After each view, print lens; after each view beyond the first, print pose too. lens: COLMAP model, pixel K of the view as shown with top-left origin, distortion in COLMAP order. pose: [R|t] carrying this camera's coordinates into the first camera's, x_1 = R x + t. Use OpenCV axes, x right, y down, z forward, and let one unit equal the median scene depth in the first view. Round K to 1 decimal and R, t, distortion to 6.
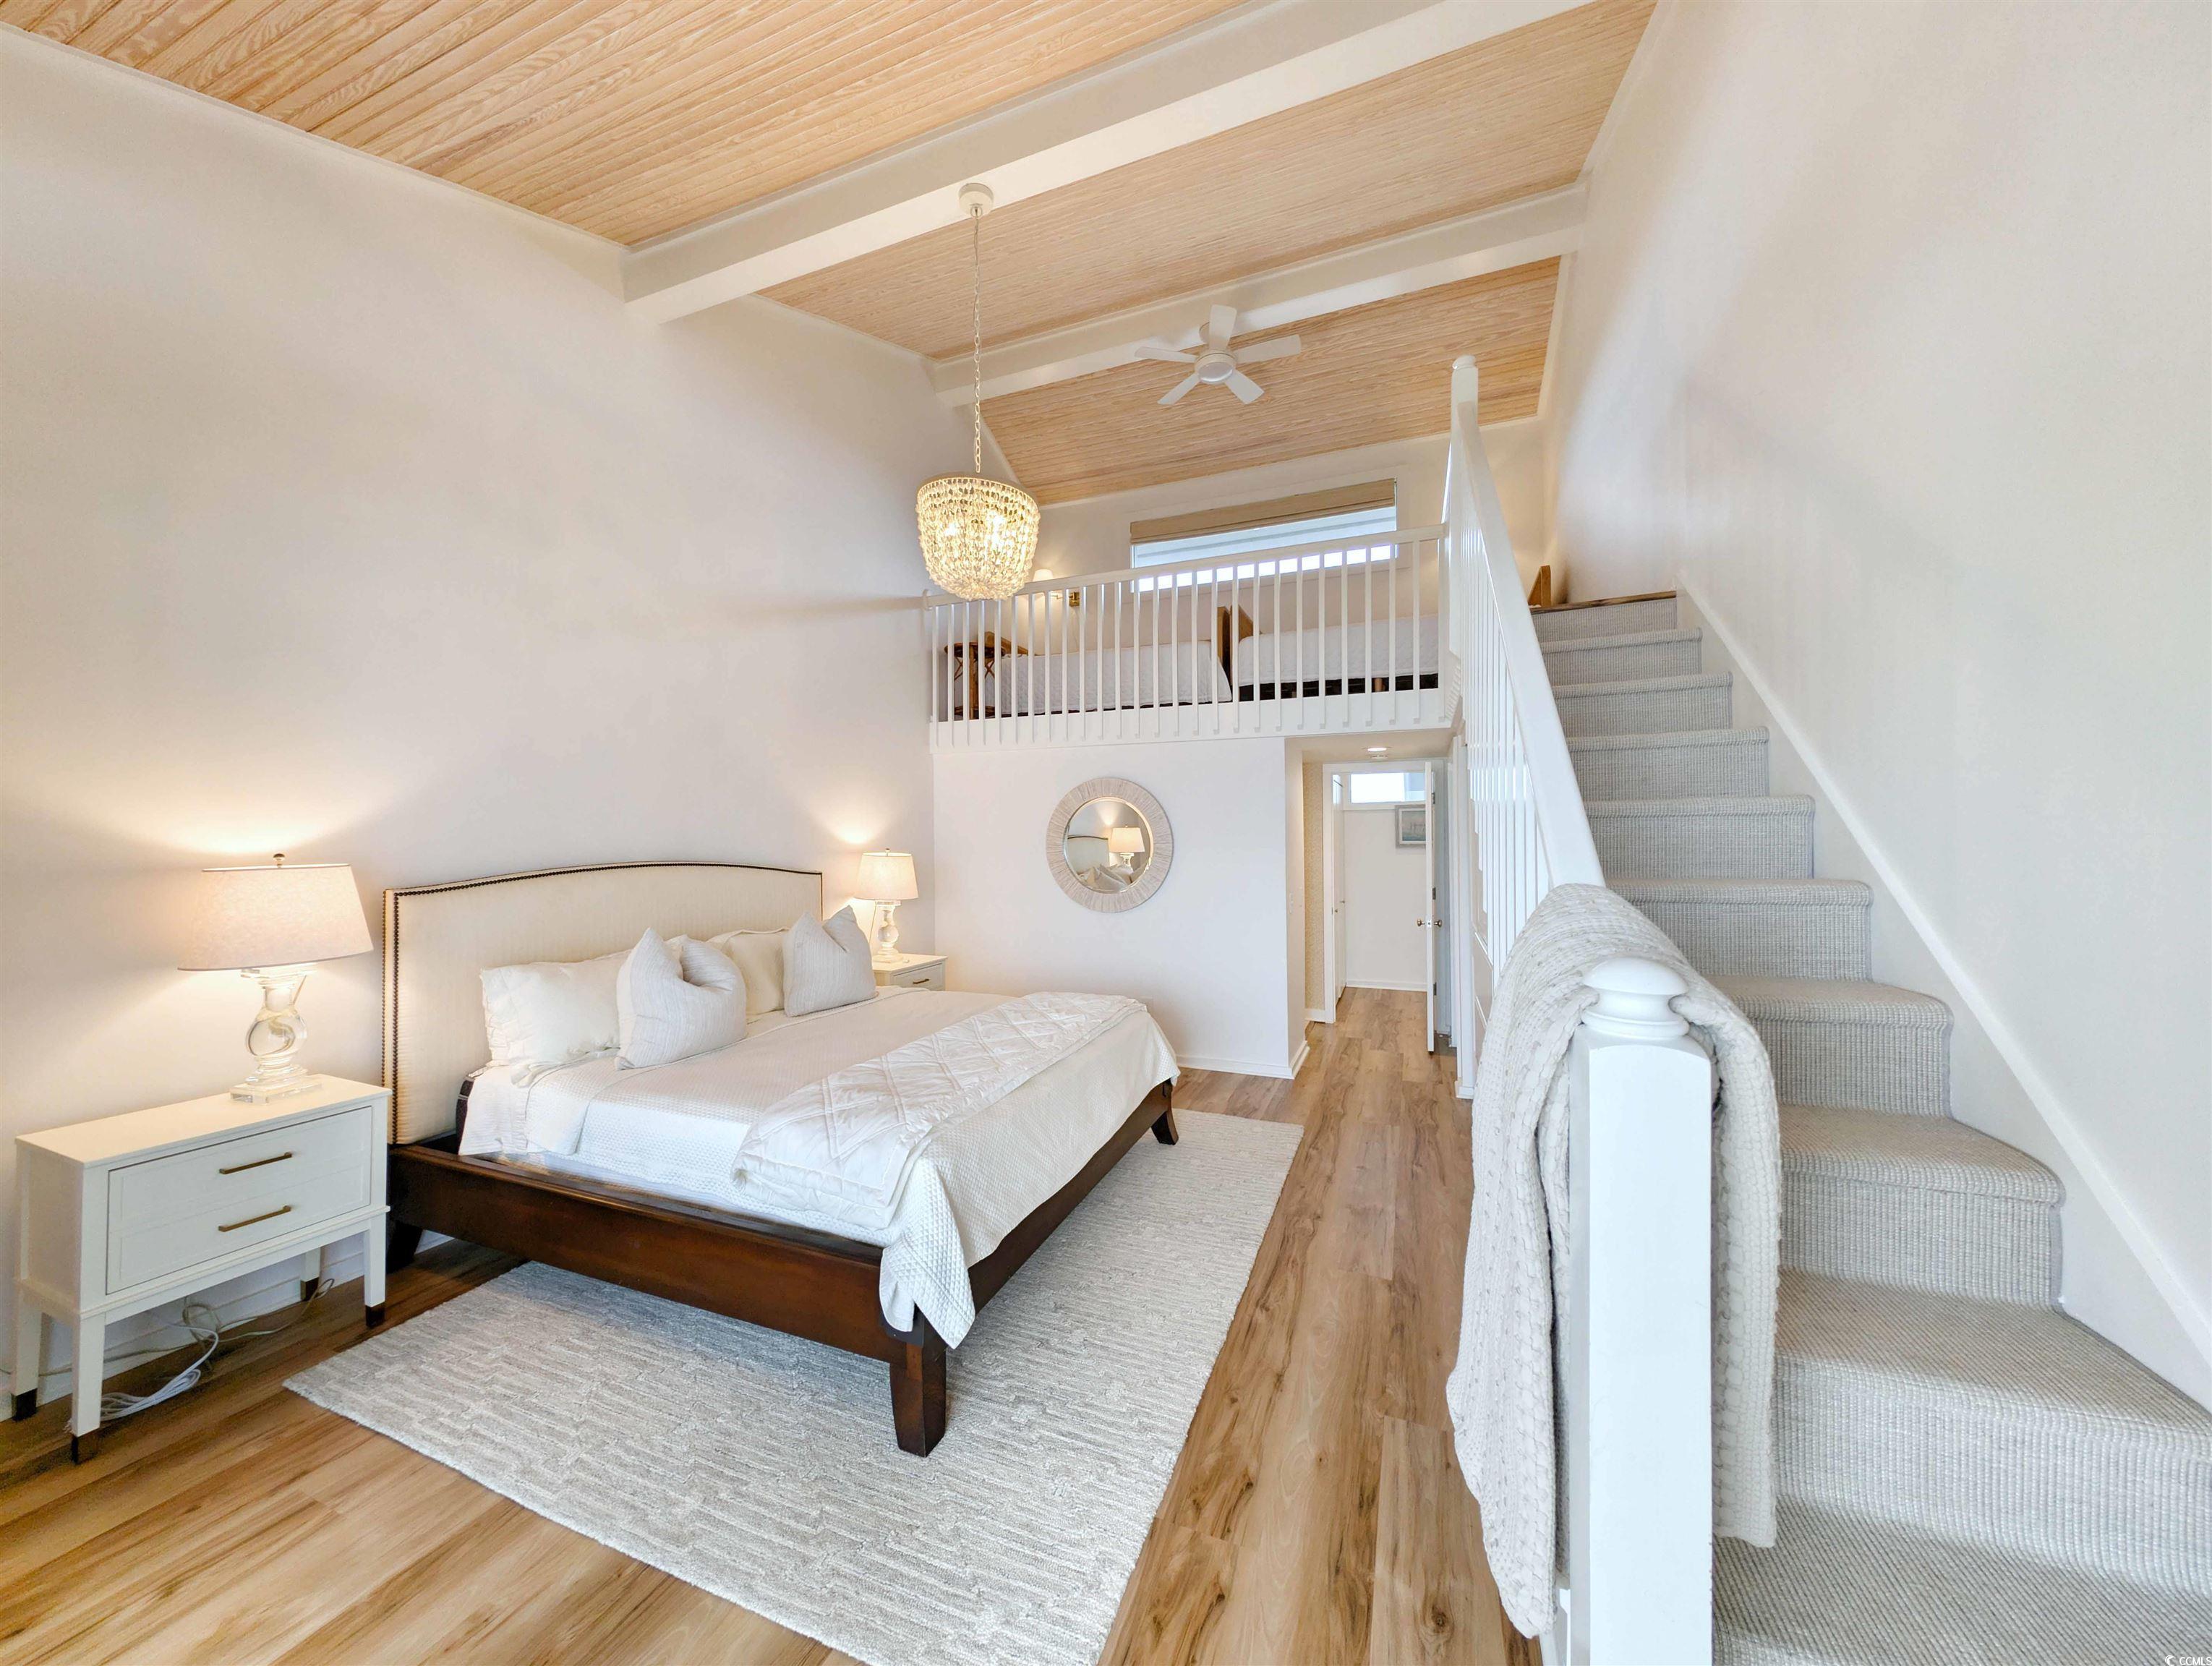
lens RADIAL K [[833.7, 0, 1088.3], [0, 833.7, 840.1], [0, 0, 1]] dist [0.006492, -0.003116]
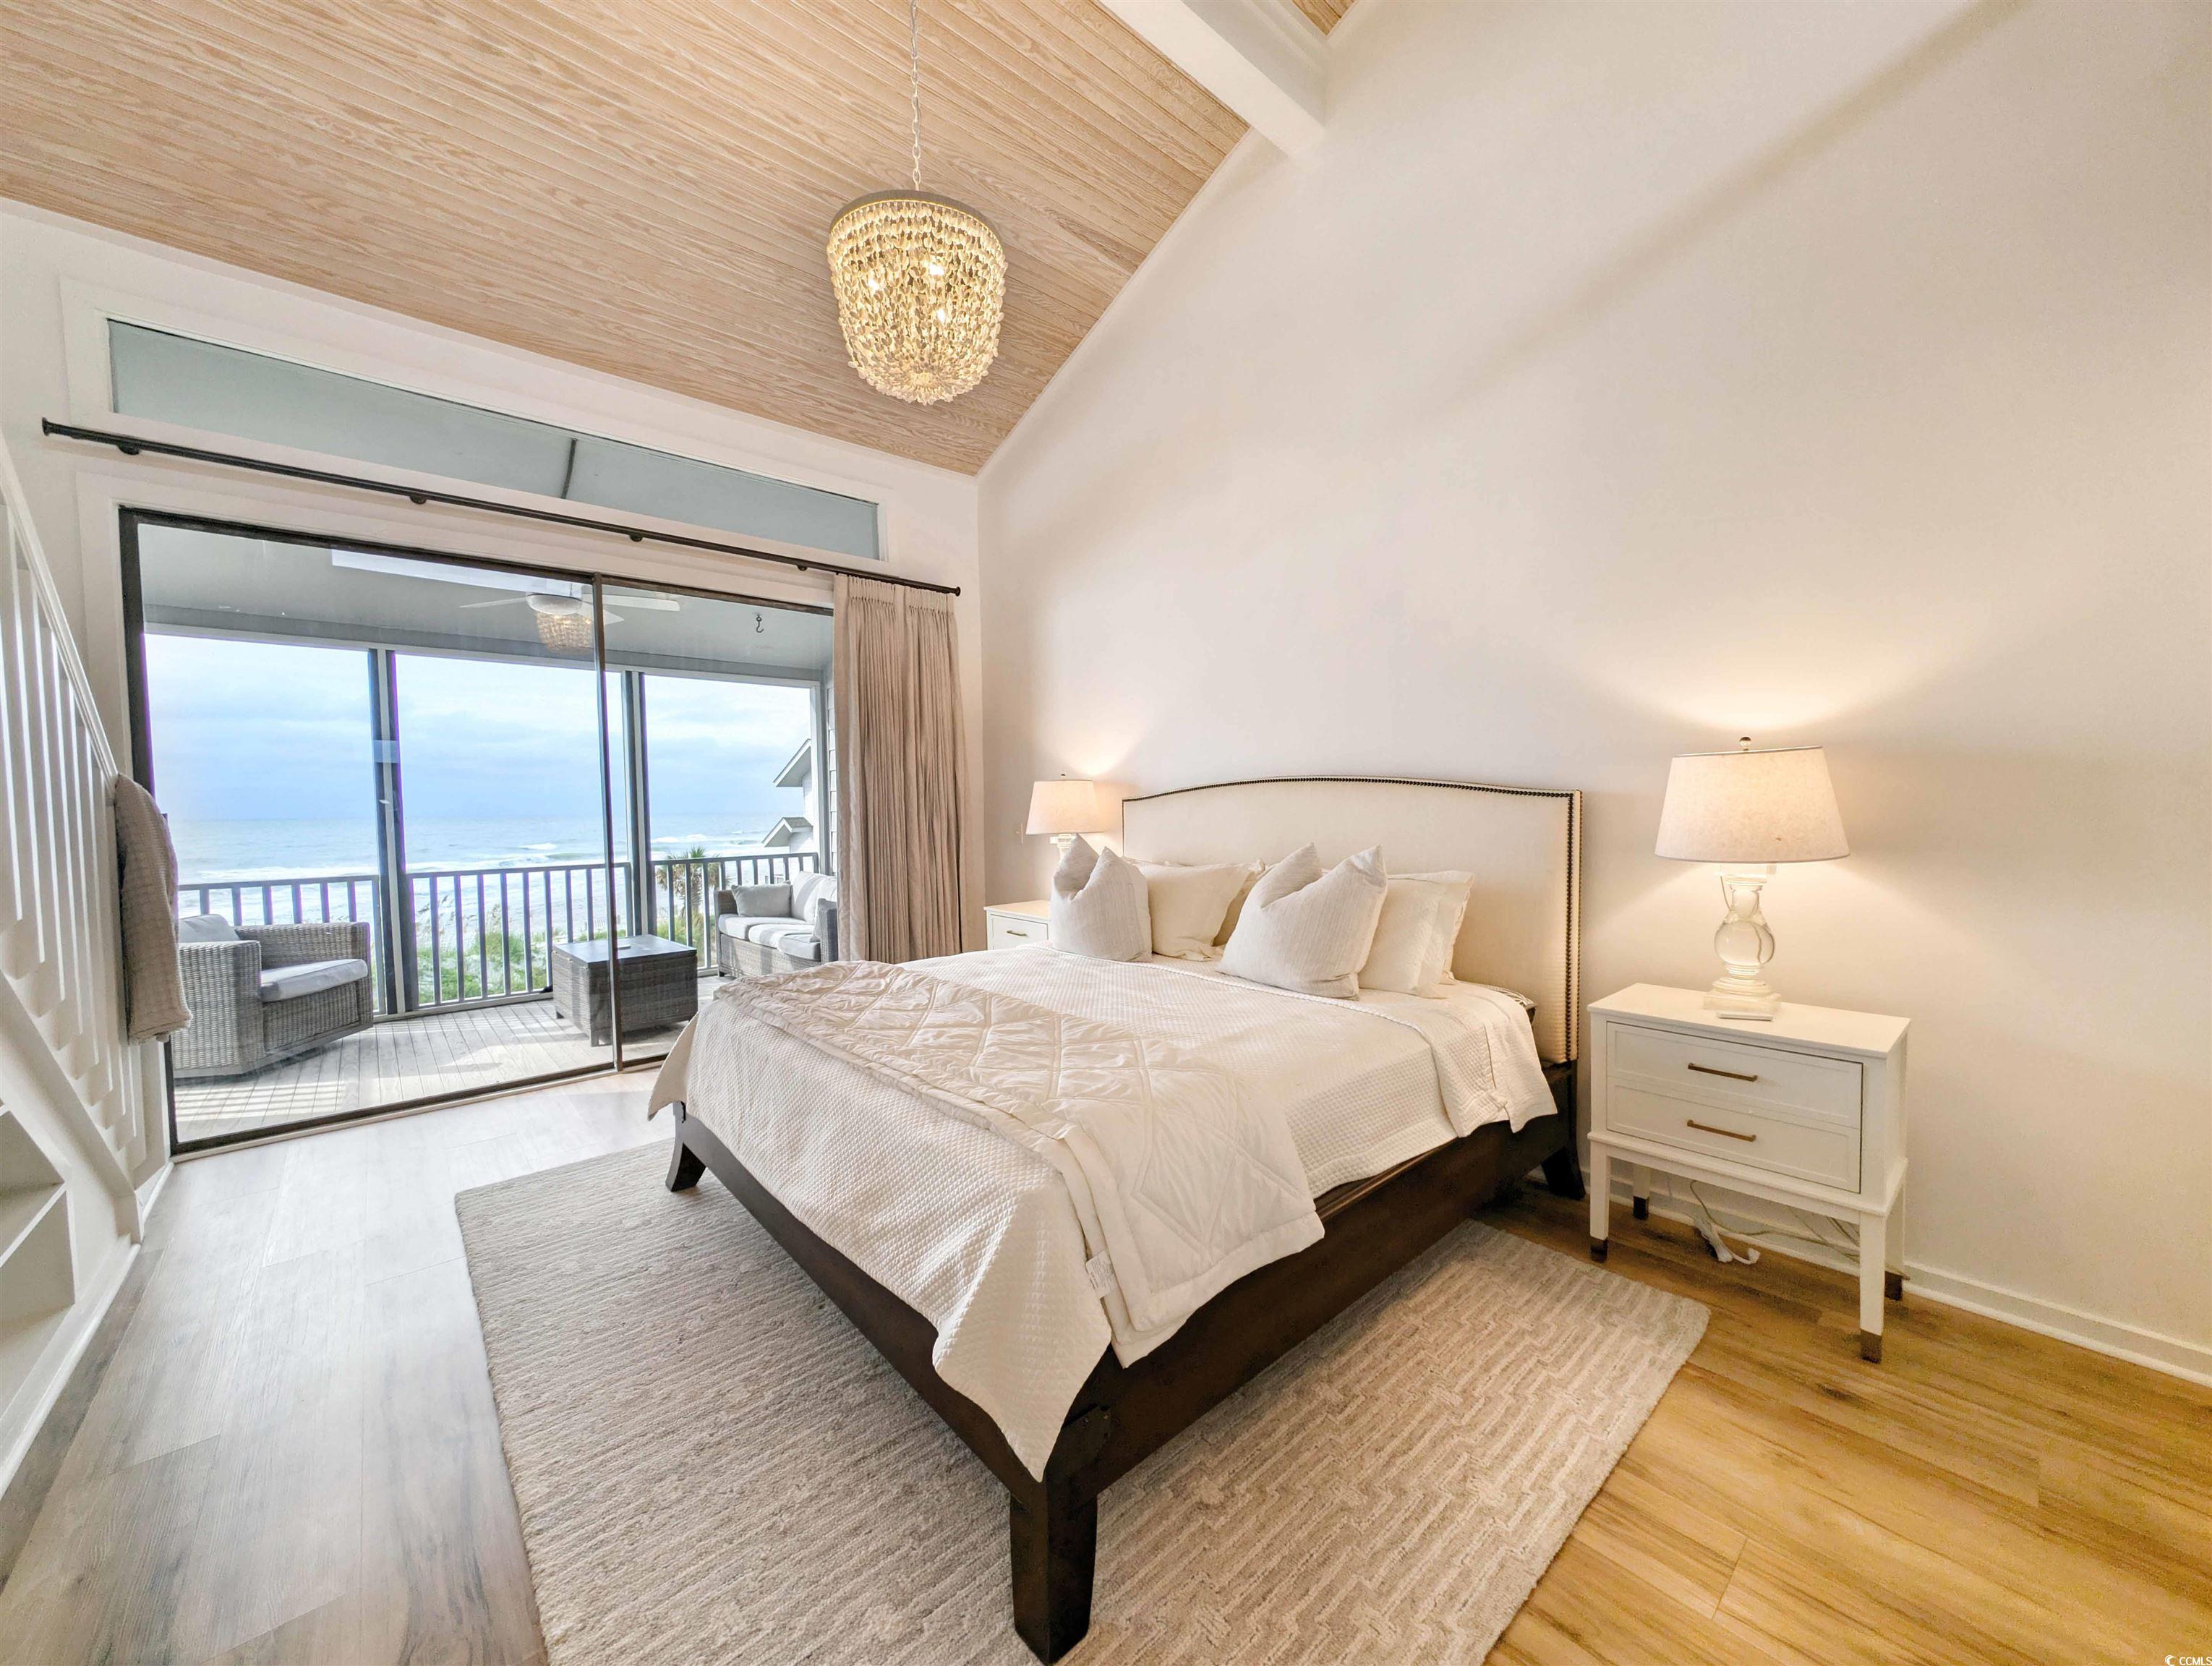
lens RADIAL K [[833.7, 0, 1094.5], [0, 833.7, 832.4], [0, 0, 1]] dist [0.006492, -0.003116]
pose [[-0.471973, 0.041987, -0.880612, 0.566817], [0.022302, 0.999114, 0.035684, 0.086381], [0.881331, -0.002798, -0.472492, 1.897394]]
